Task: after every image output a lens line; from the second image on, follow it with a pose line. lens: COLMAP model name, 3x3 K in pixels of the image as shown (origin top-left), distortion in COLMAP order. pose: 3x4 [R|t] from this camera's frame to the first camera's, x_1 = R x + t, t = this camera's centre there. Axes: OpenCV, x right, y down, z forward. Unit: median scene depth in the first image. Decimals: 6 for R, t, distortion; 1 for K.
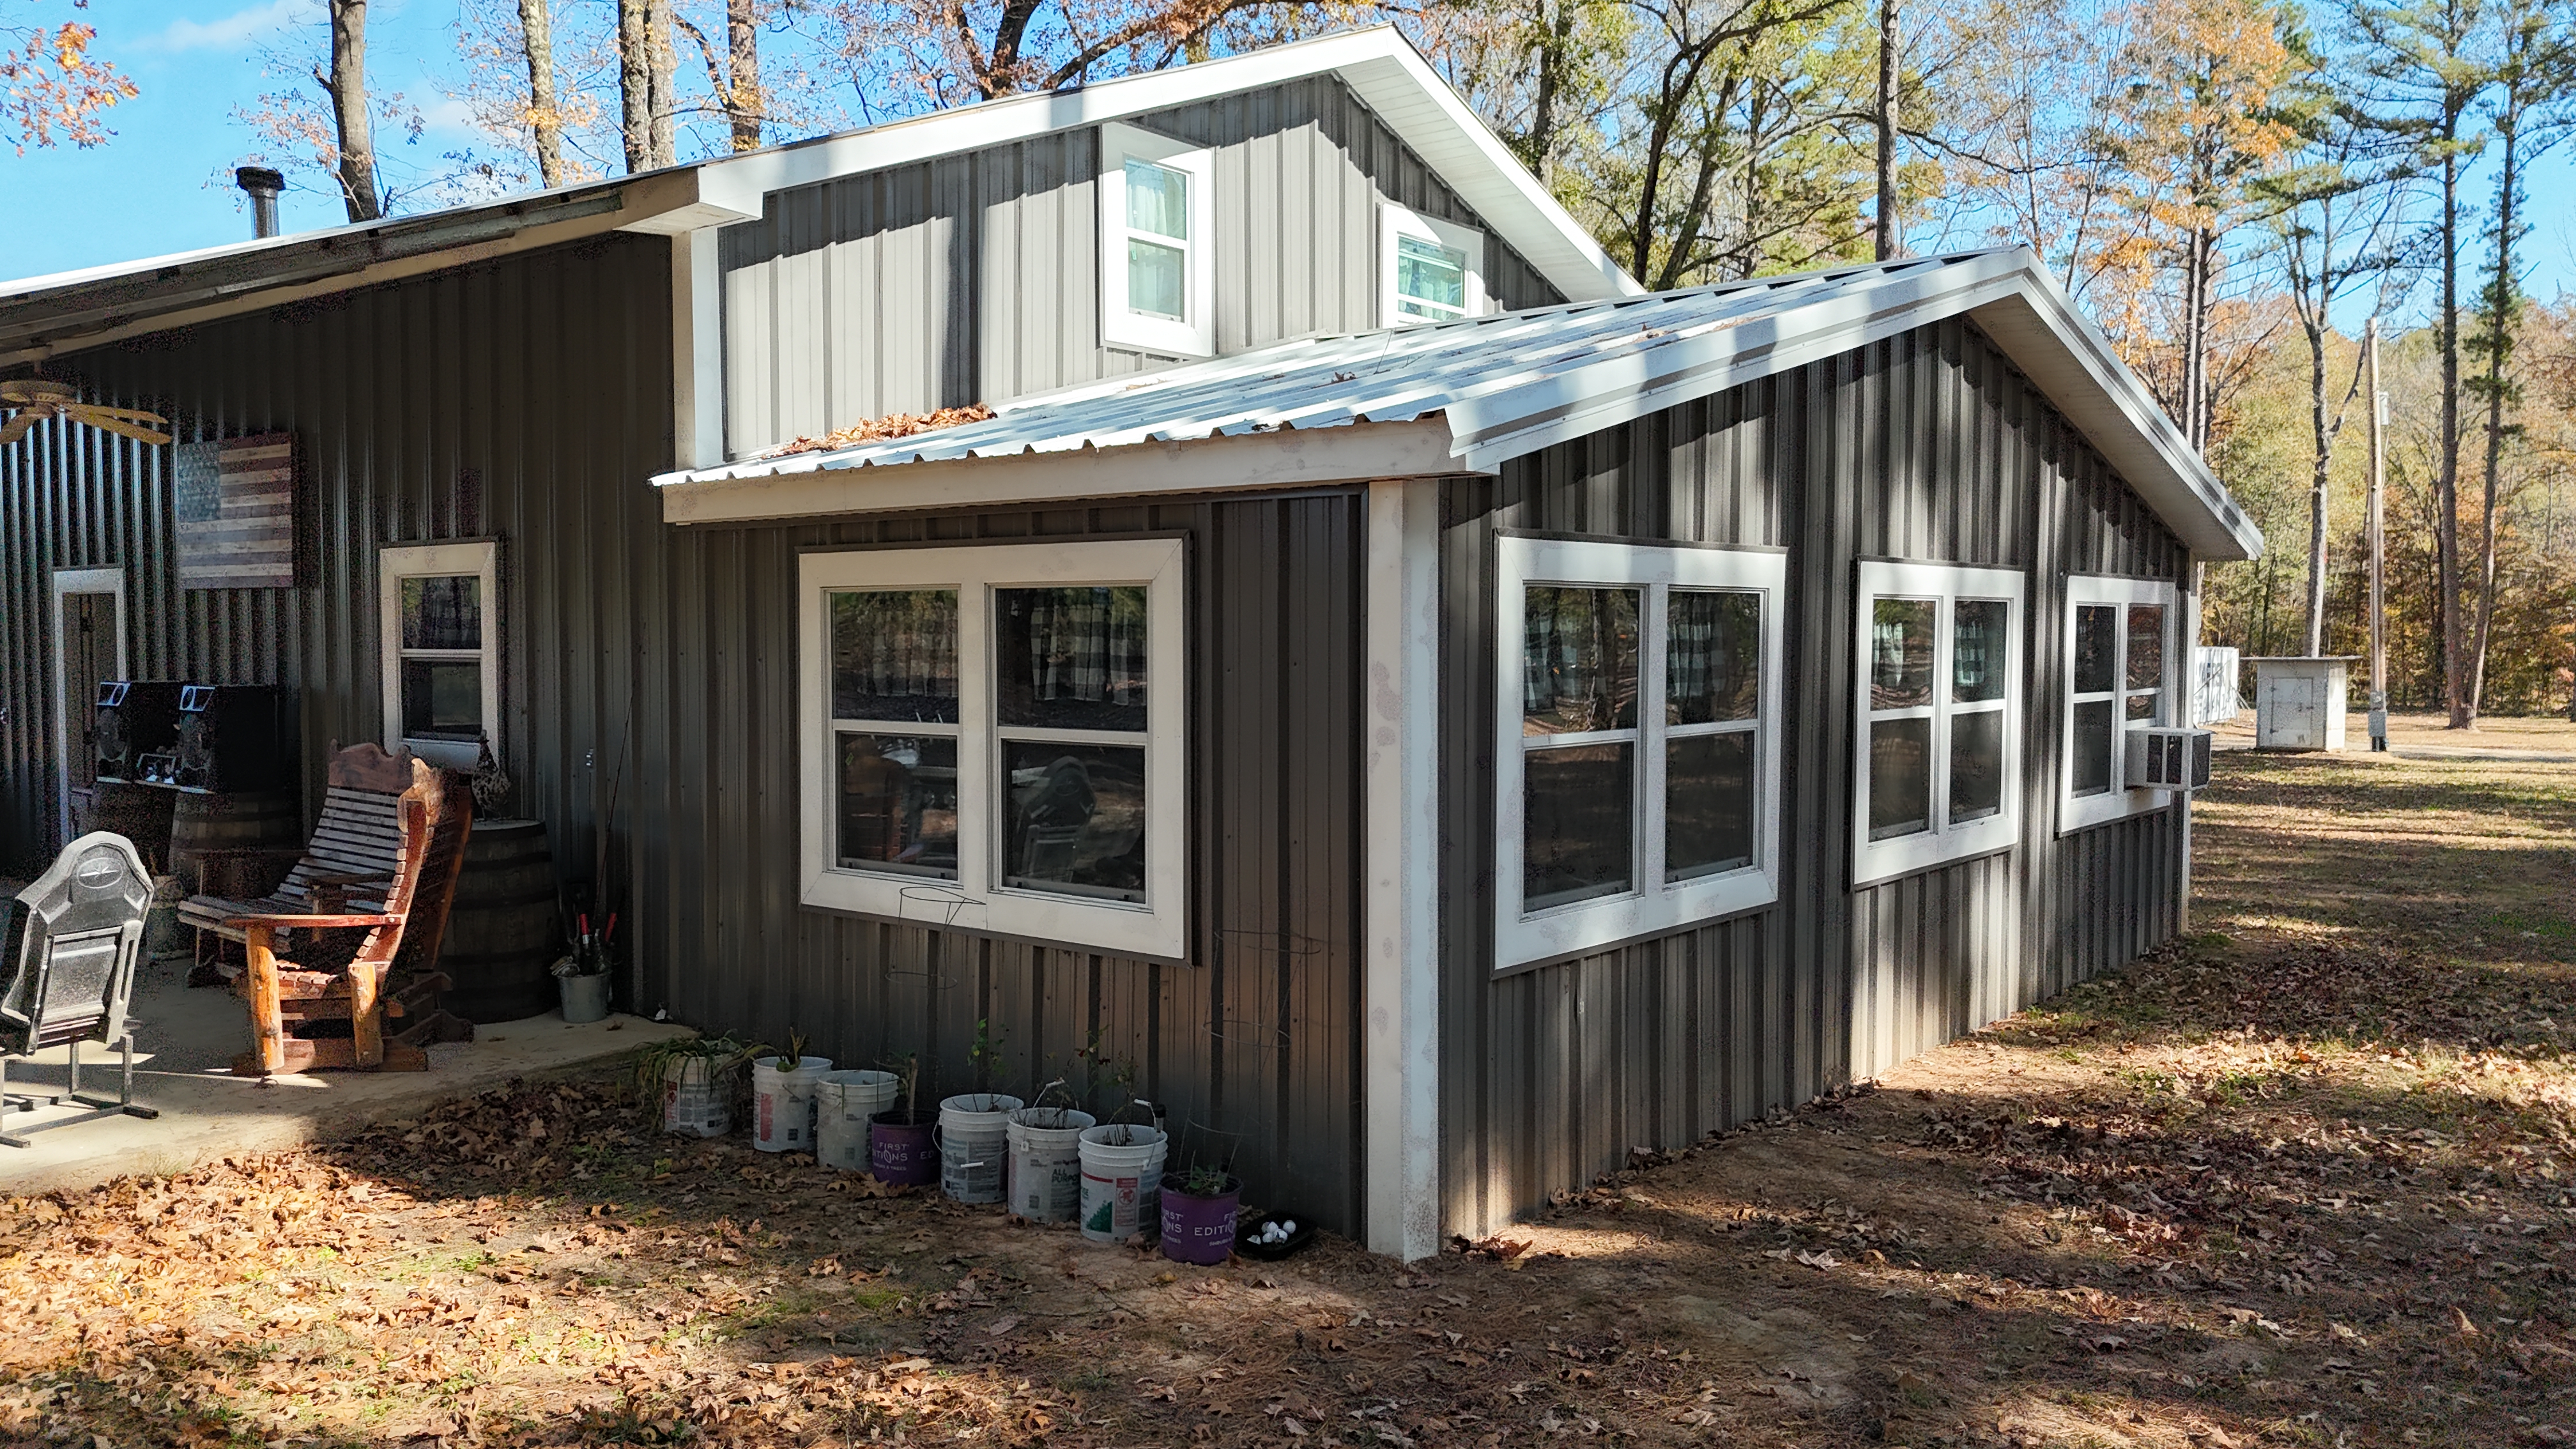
lens RADIAL K [[1879.5, 0, 1298.6], [0, 1879.5, 726.5], [0, 0, 1]] dist [0.100075, -0.105053]
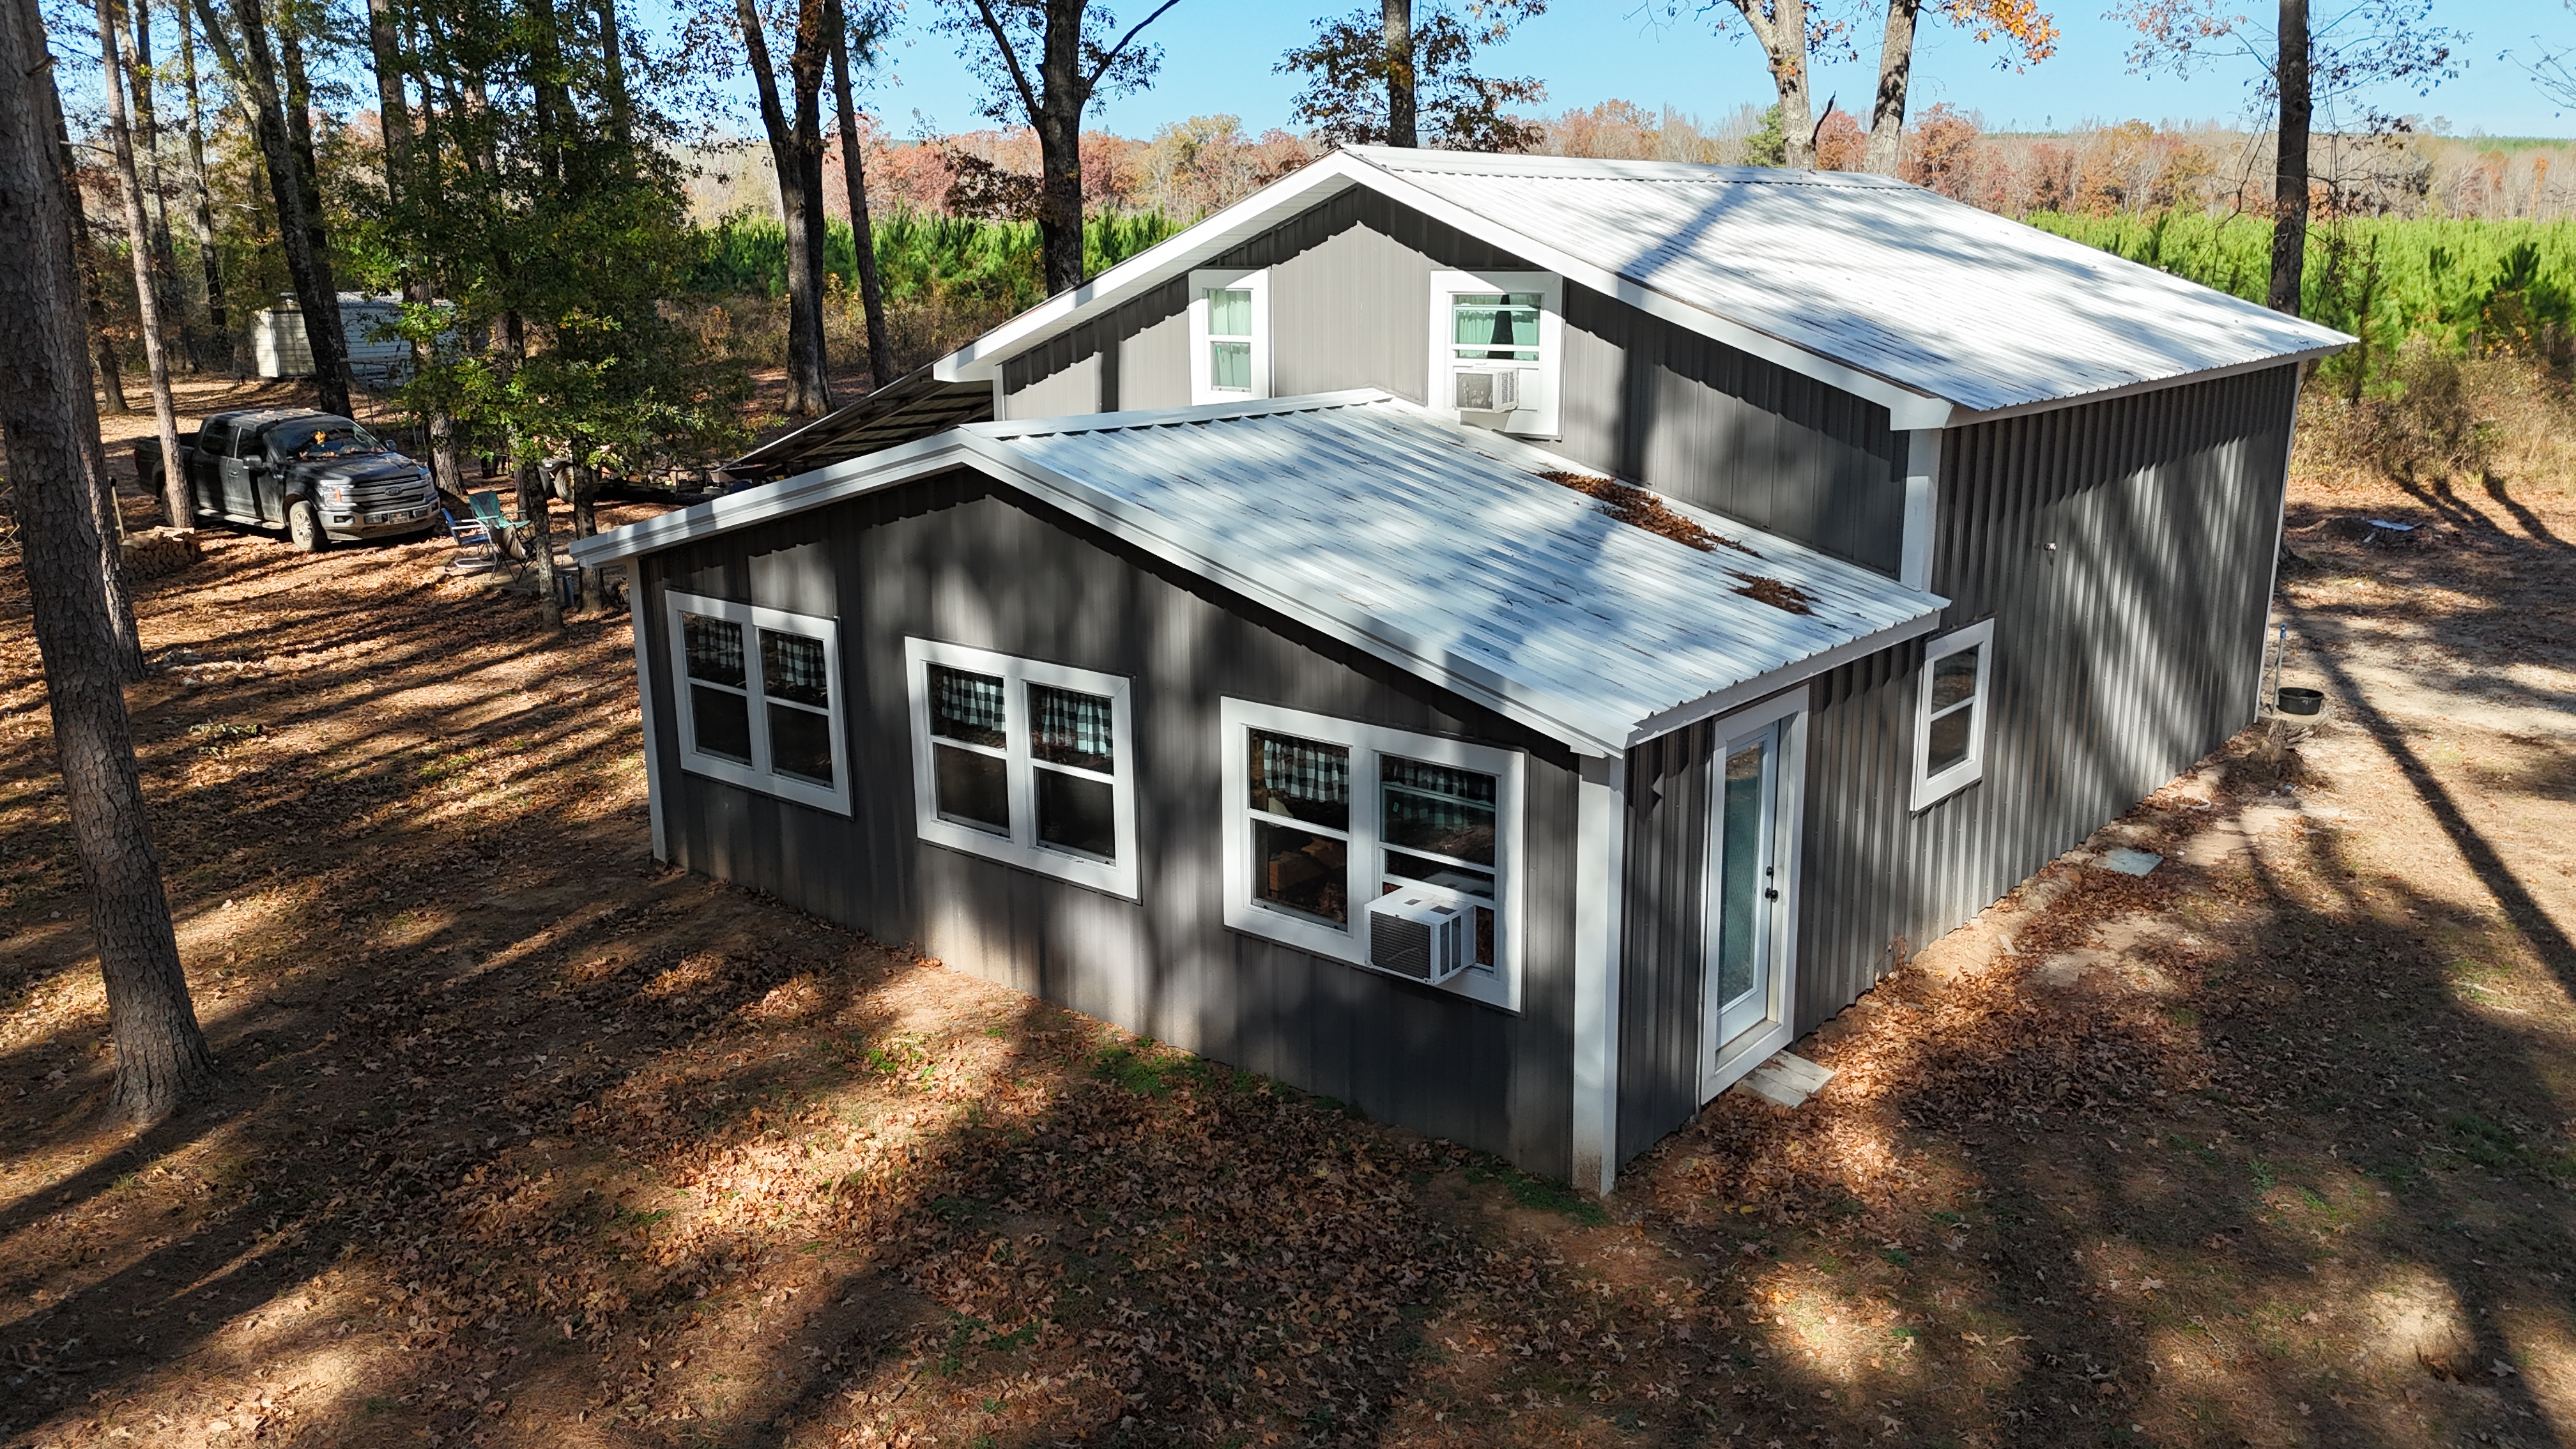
lens RADIAL K [[1879.5, 0, 1298.6], [0, 1879.5, 726.5], [0, 0, 1]] dist [0.100075, -0.105053]
pose [[-0.025861, 0.239257, -0.970612, 1.750391], [-0.041219, 0.969856, 0.240169, -0.387104], [0.998815, 0.046219, -0.015220, 1.313628]]
